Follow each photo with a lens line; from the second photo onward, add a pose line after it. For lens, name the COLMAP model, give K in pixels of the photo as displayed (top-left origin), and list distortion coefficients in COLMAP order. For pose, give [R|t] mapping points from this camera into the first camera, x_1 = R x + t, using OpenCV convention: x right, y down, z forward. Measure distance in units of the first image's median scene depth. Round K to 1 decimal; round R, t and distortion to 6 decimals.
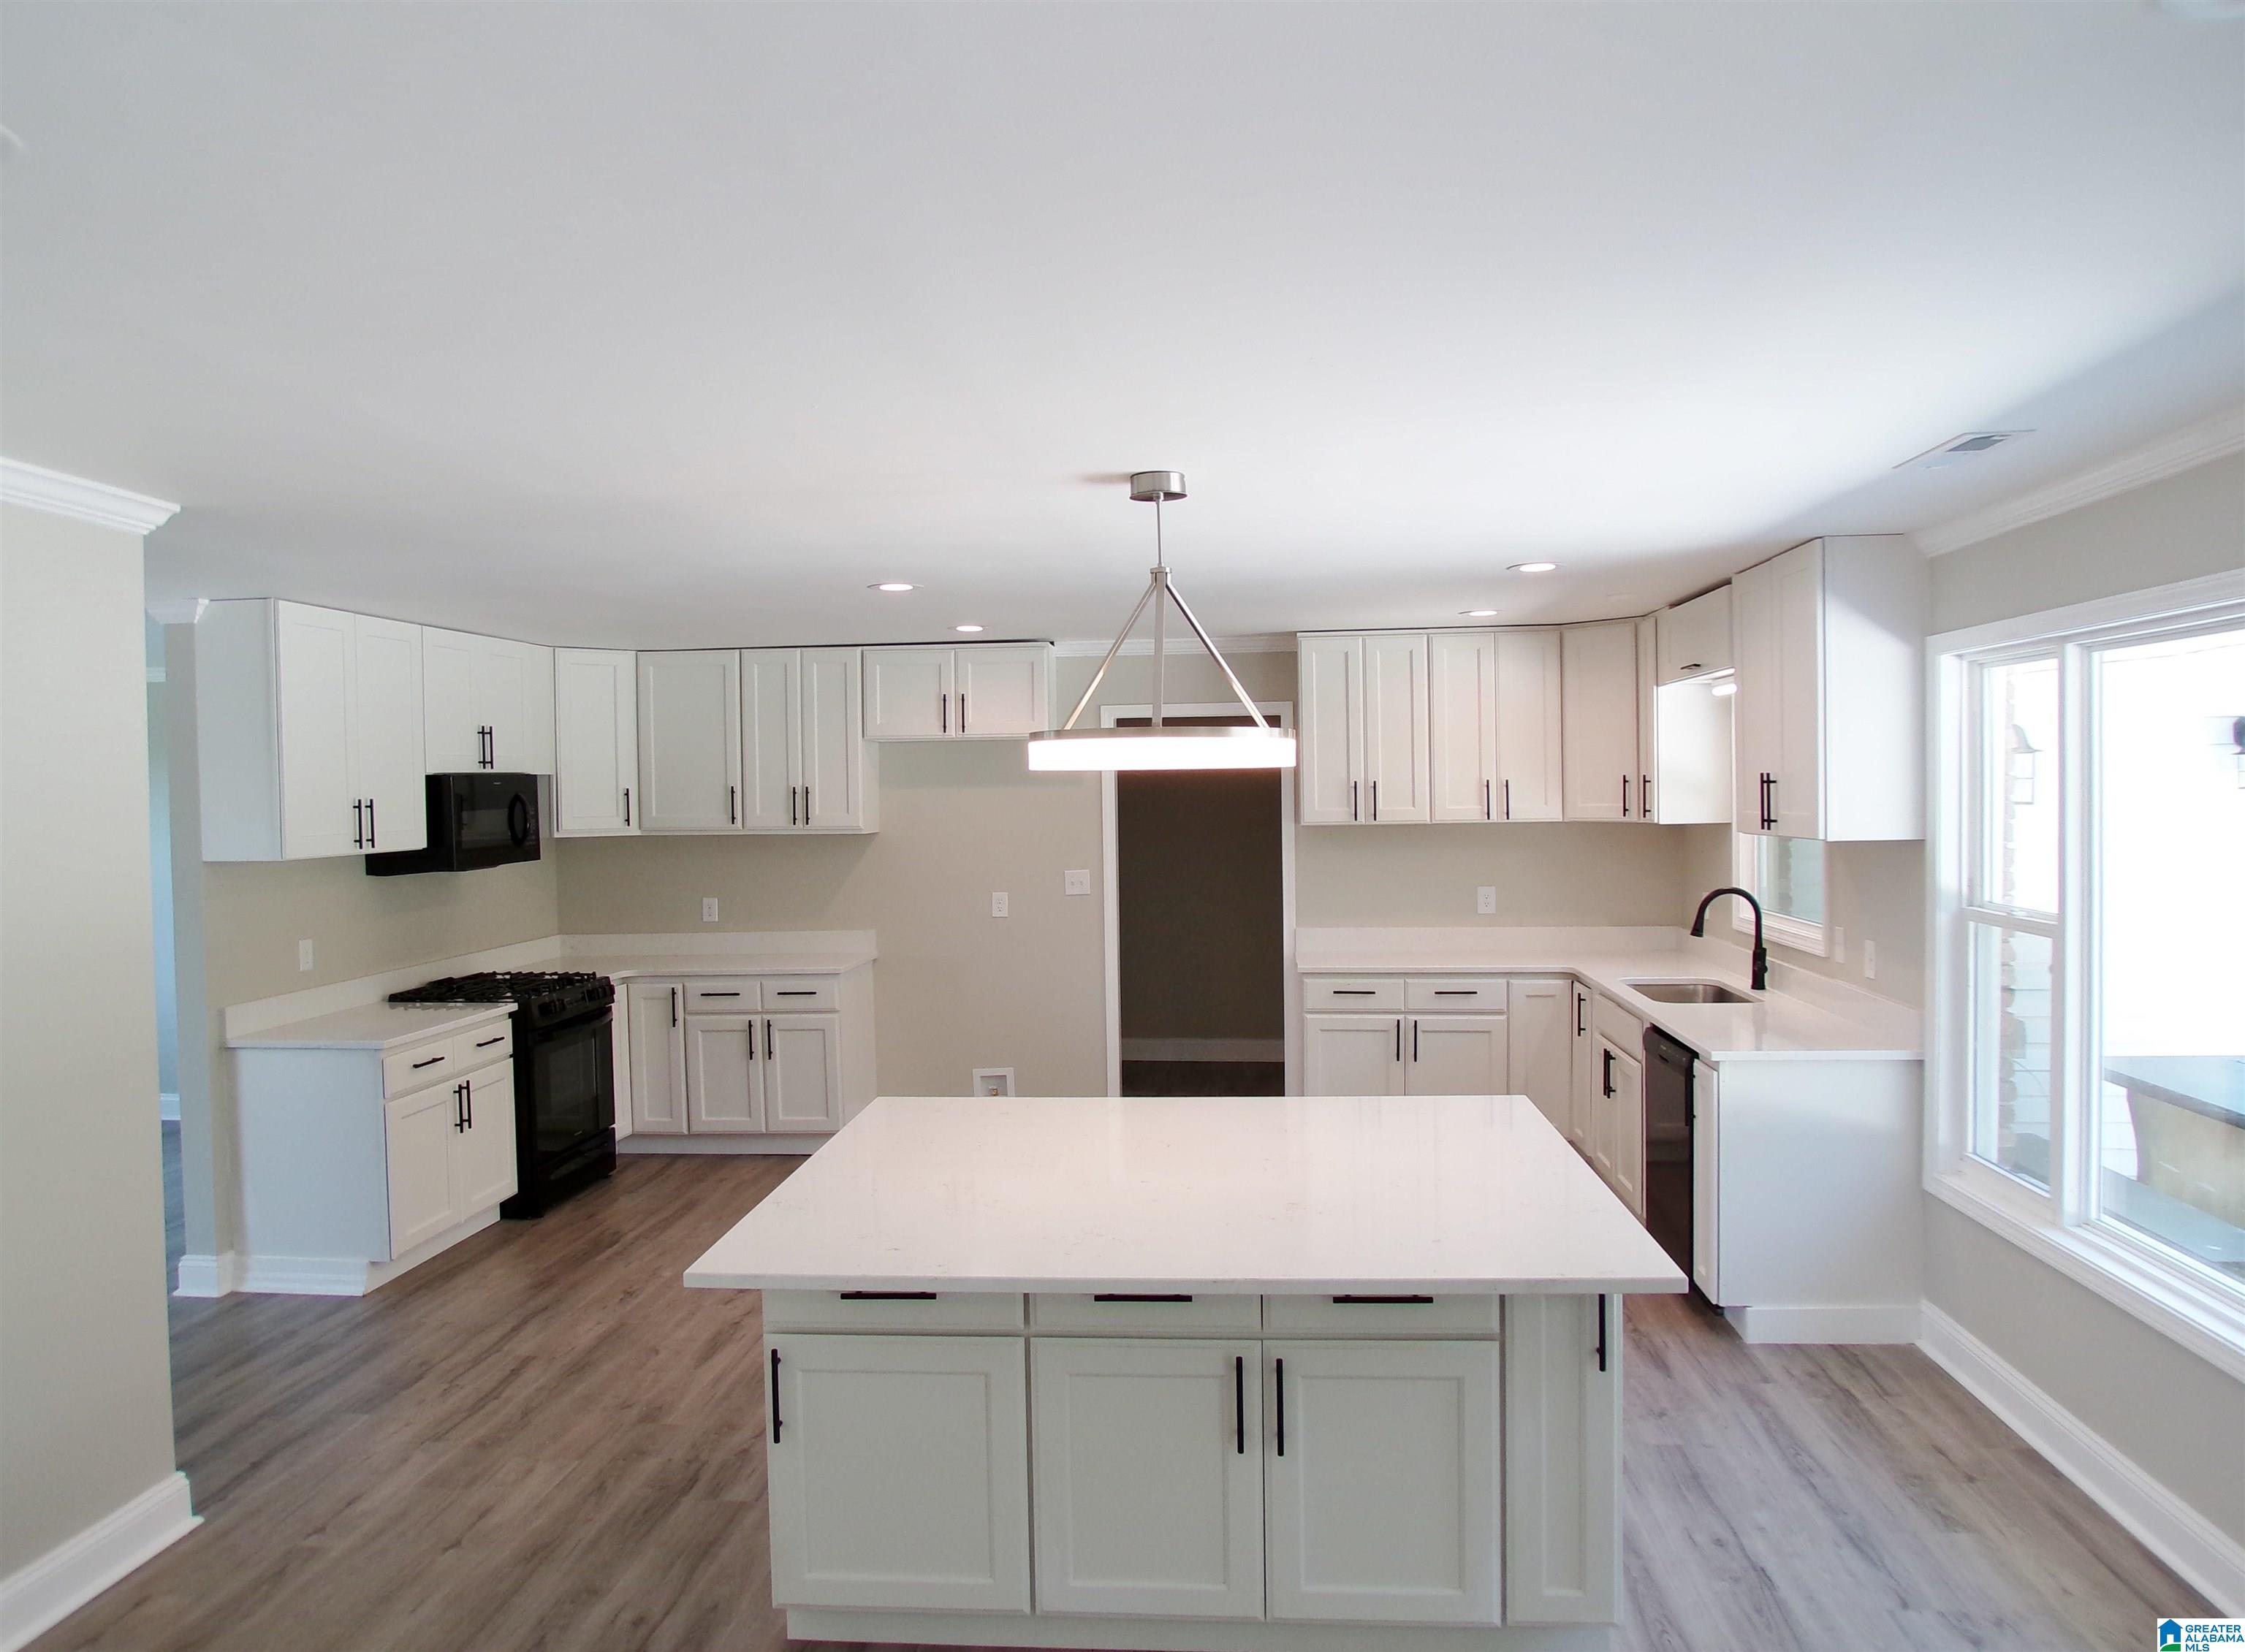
lens RADIAL K [[1500.1, 0, 1118.4], [0, 1500.1, 825.2], [0, 0, 1]] dist [-0.049378, 0.021369]
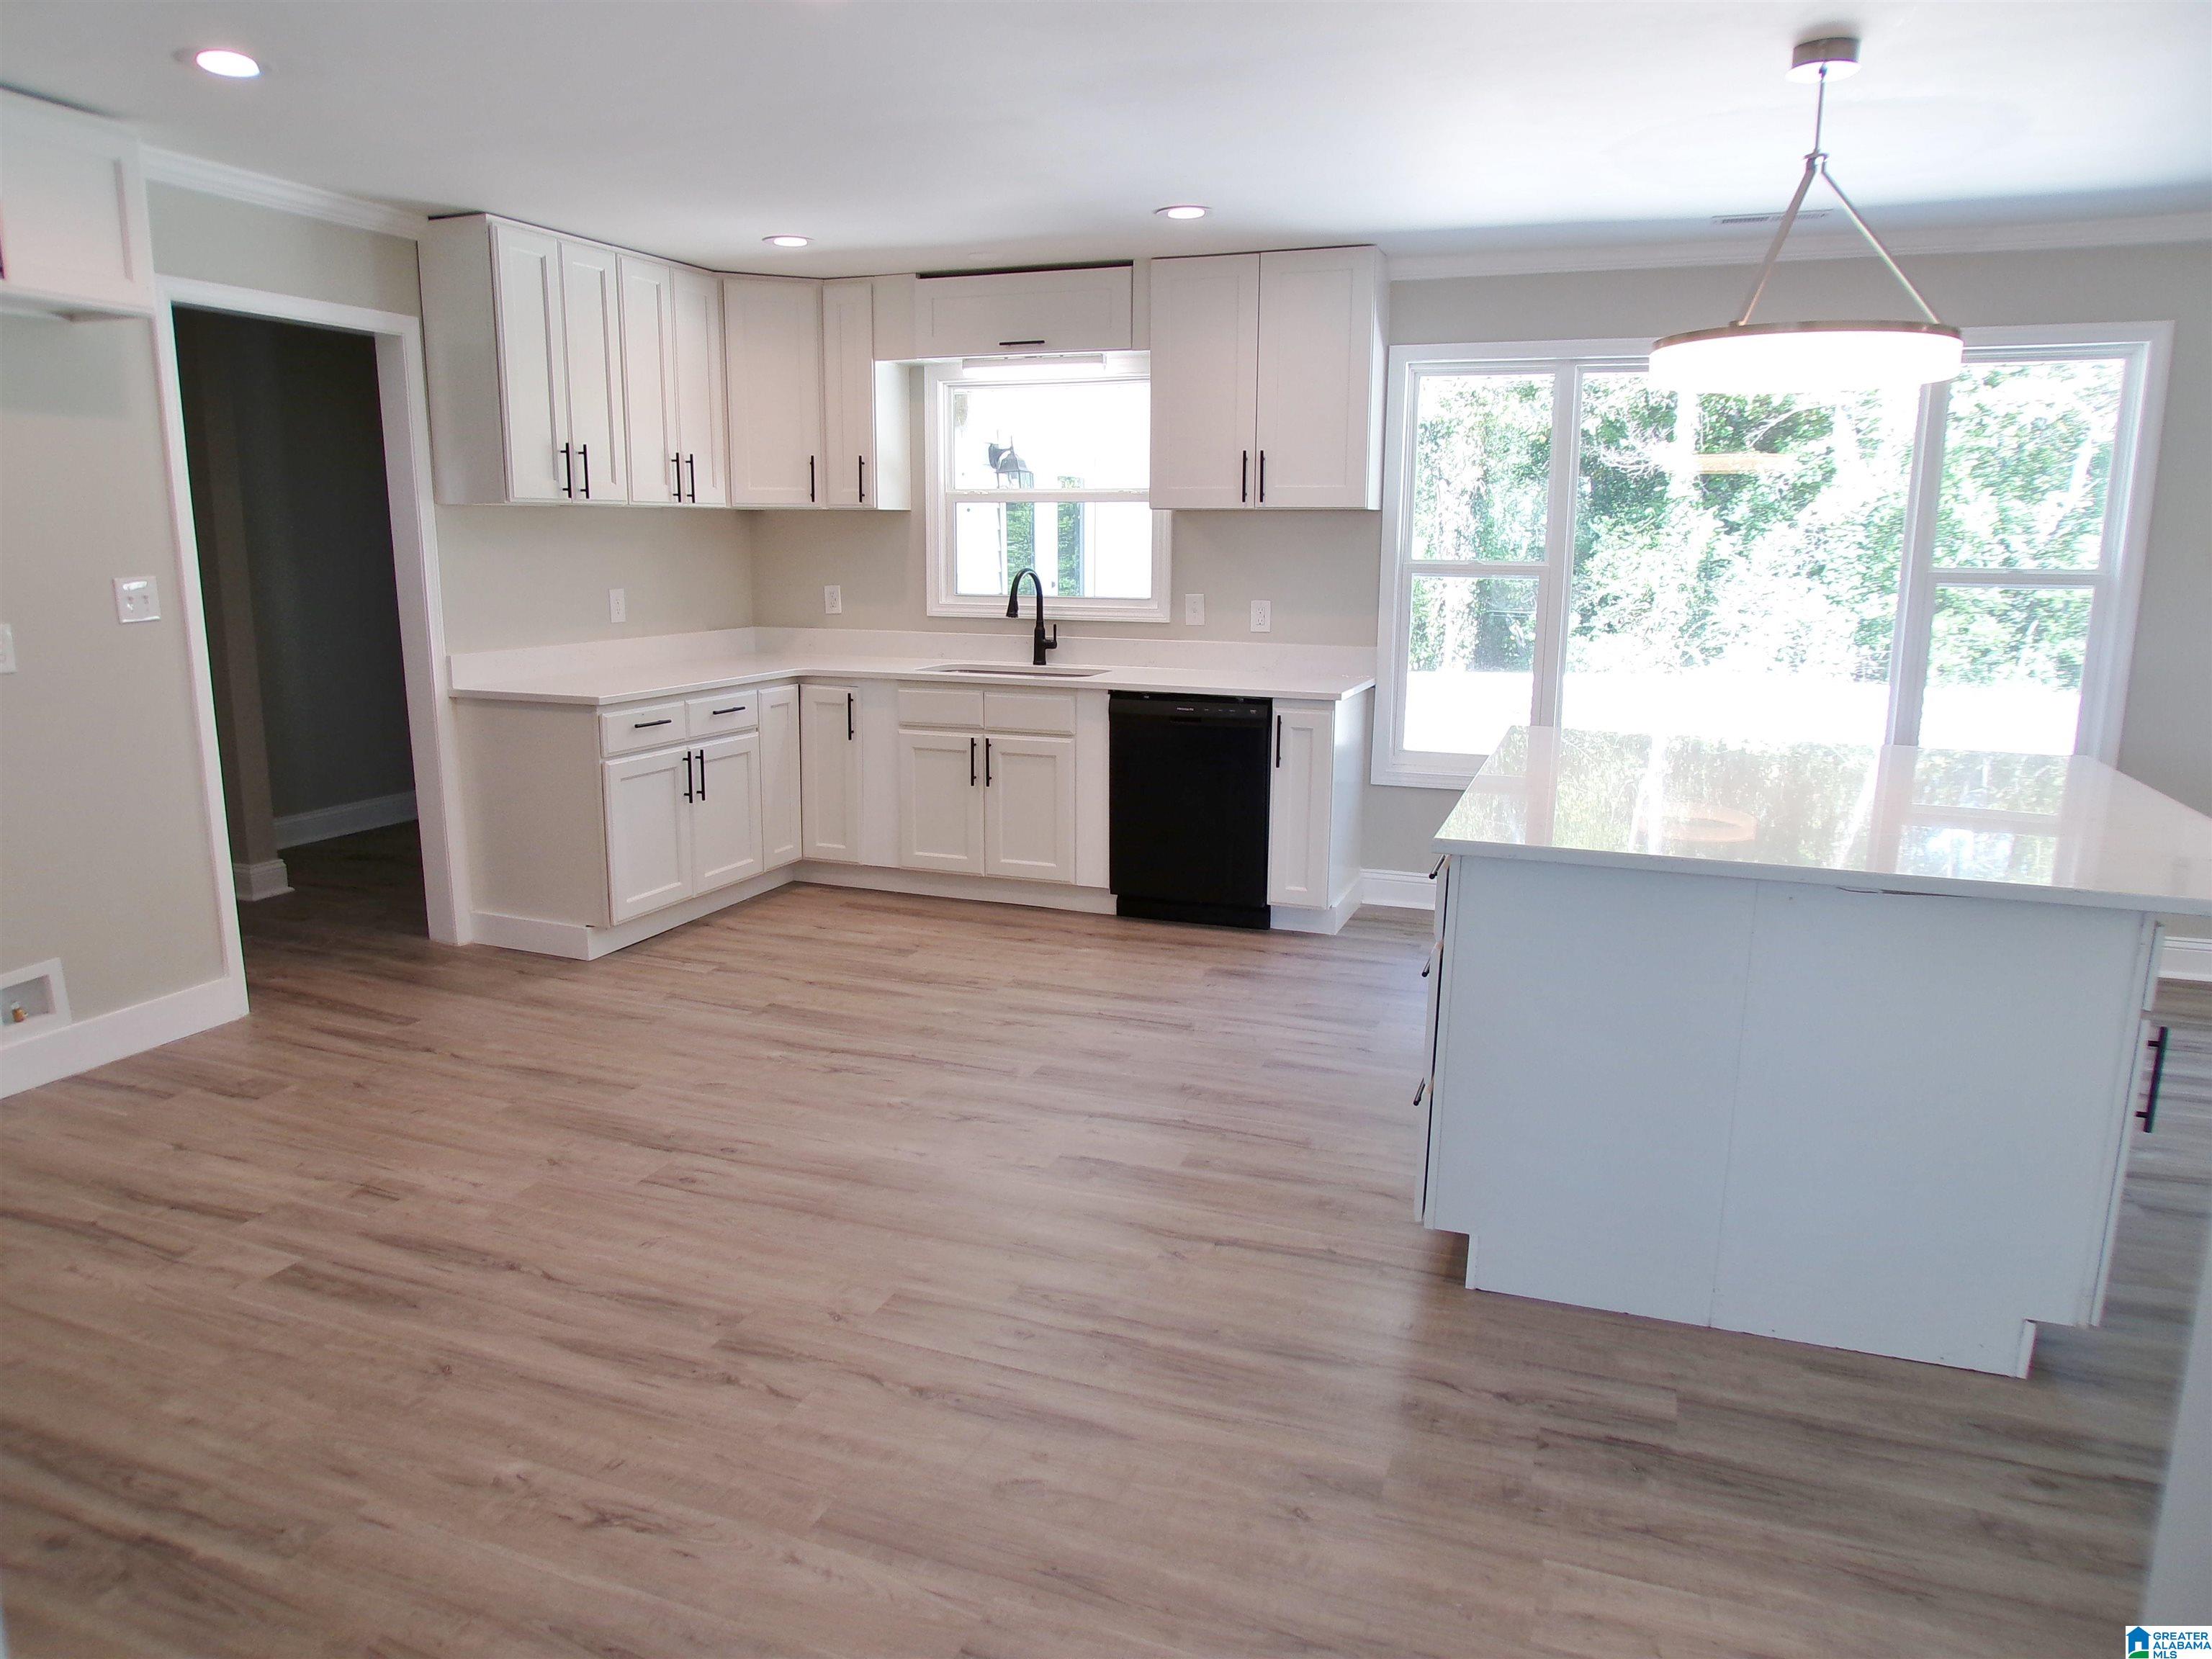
lens RADIAL K [[1478.2, 0, 1063.0], [0, 1478.2, 830.4], [0, 0, 1]] dist [-0.049378, 0.021369]
pose [[0.283896, -0.171373, 0.943416, -0.482119], [0.011208, 0.984425, 0.175450, 0.034150], [-0.958789, -0.039236, 0.281395, 0.561893]]
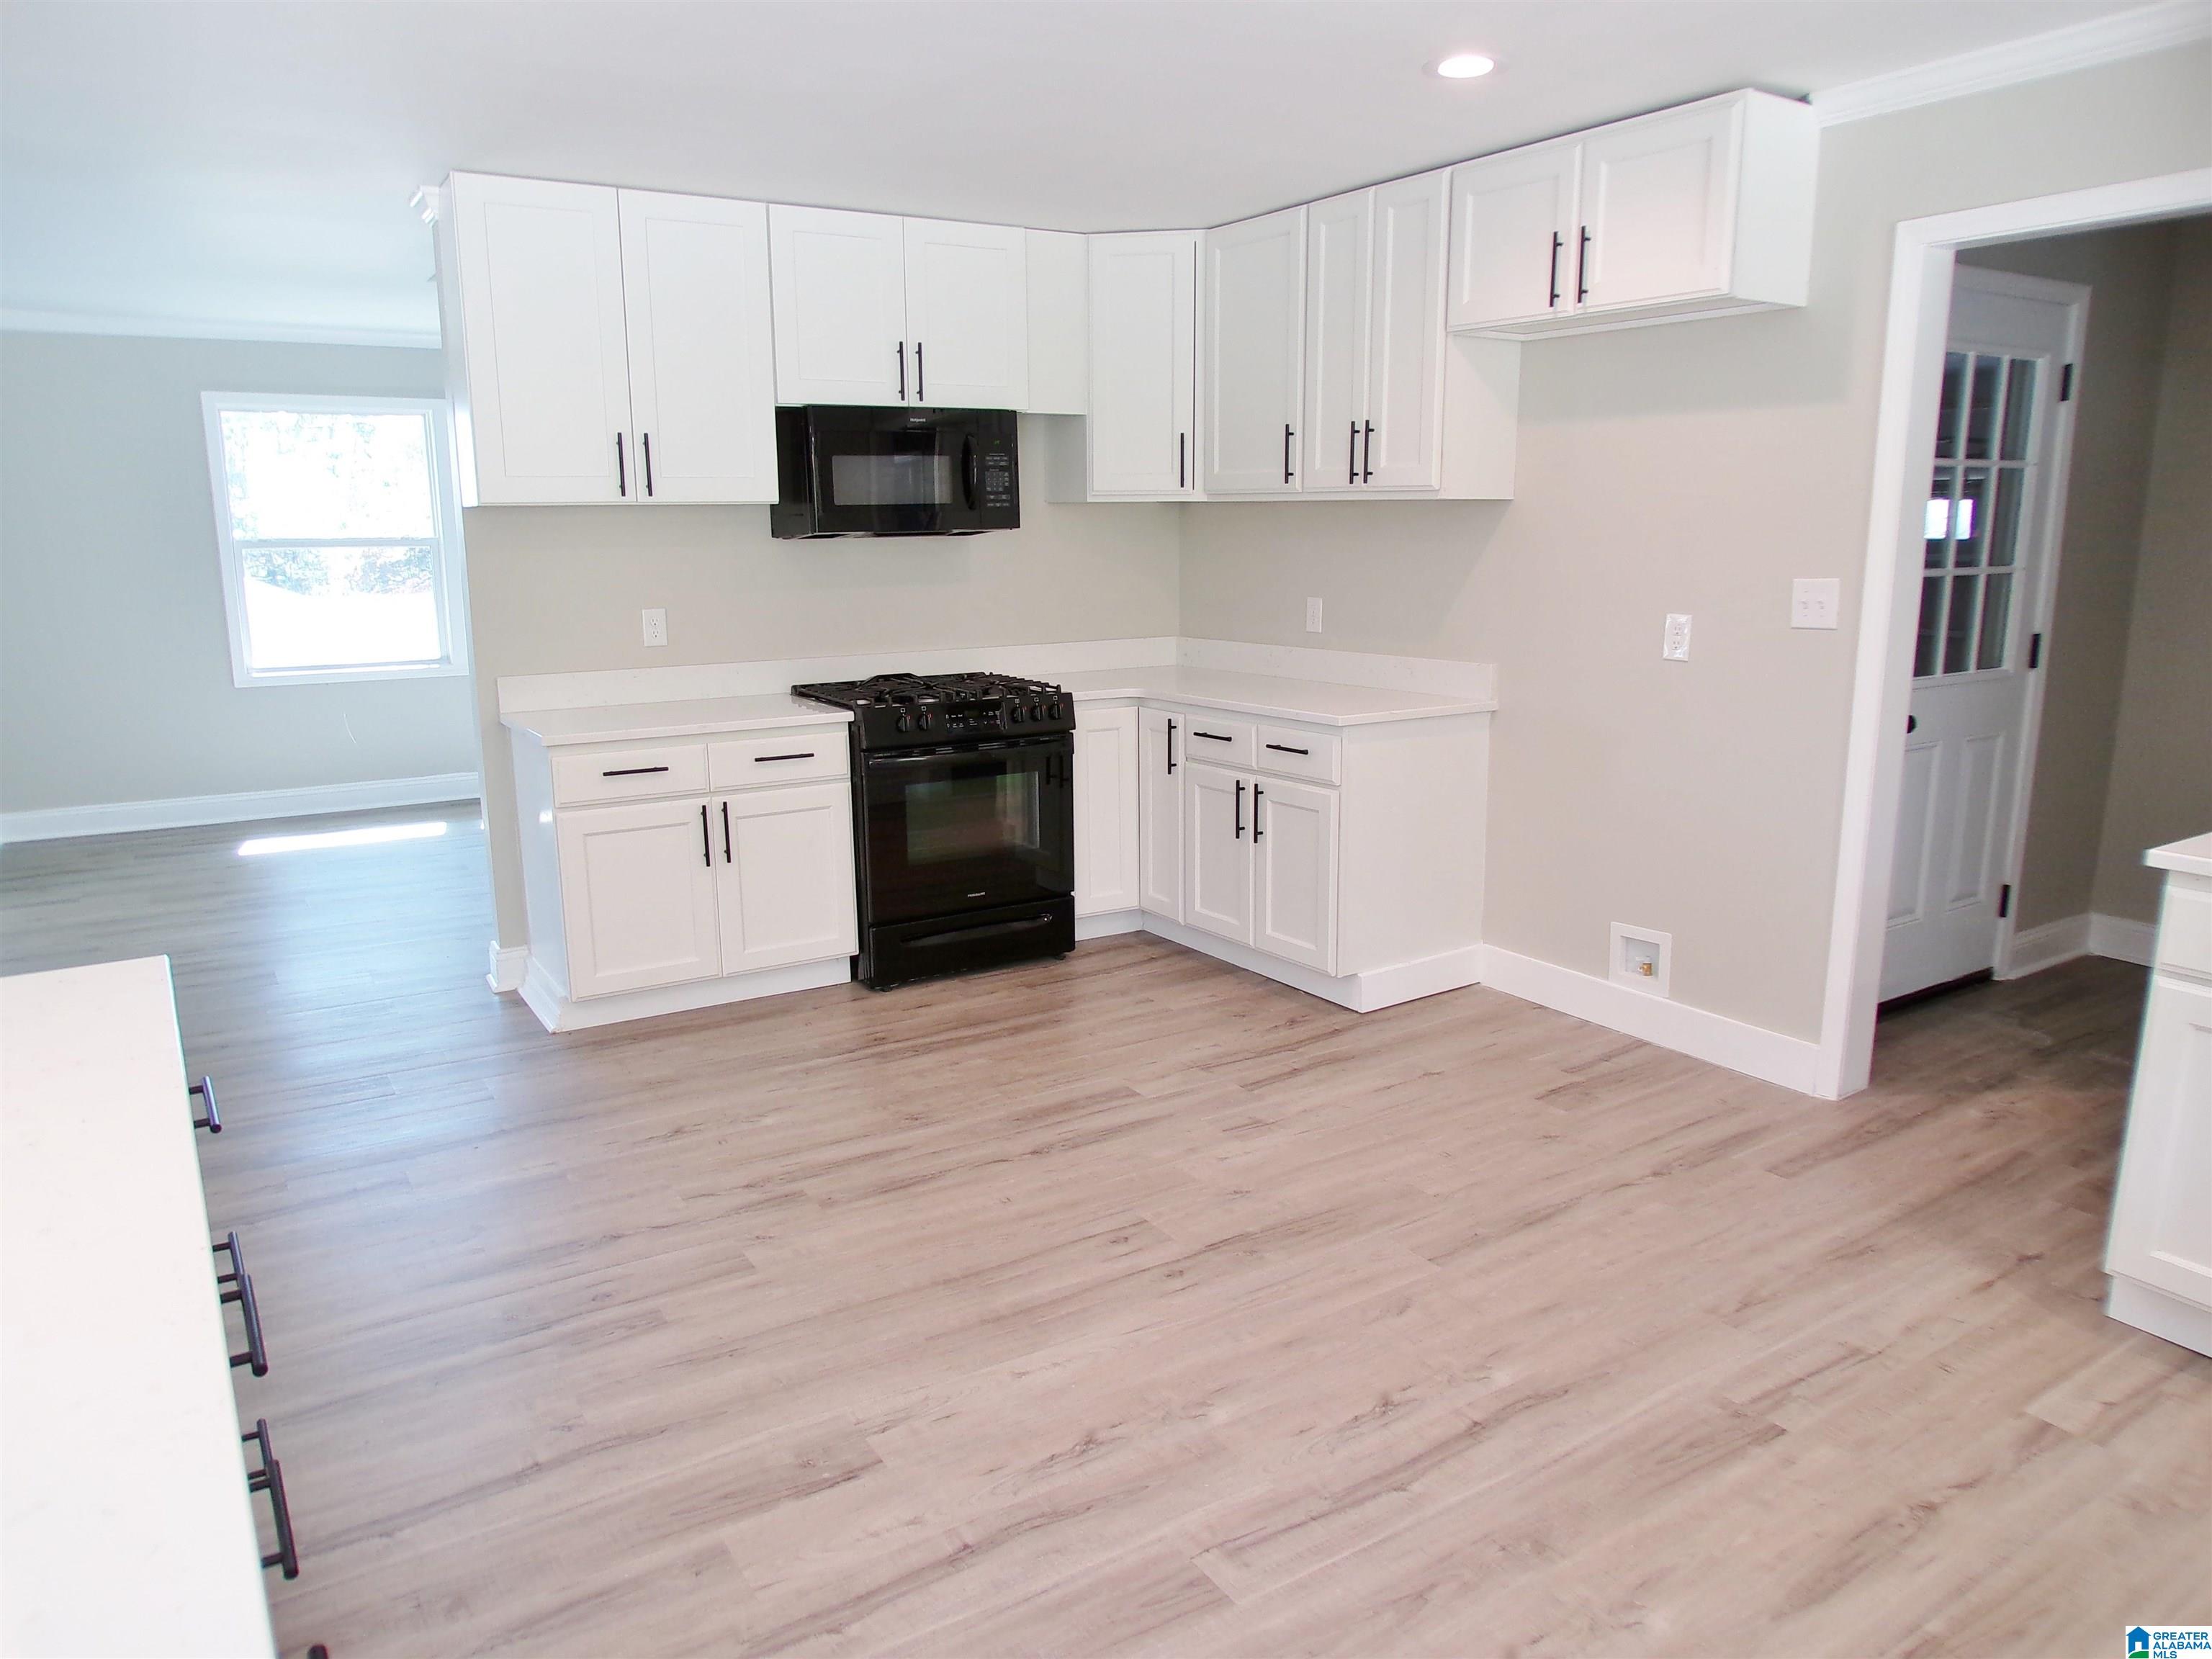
lens RADIAL K [[1478.2, 0, 1102.4], [0, 1478.2, 829.0], [0, 0, 1]] dist [-0.049378, 0.021369]
pose [[0.621532, 0.171135, -0.764468, 0.225372], [-0.022851, 0.979392, 0.200670, 0.021033], [0.783055, -0.107254, 0.612634, 0.549504]]
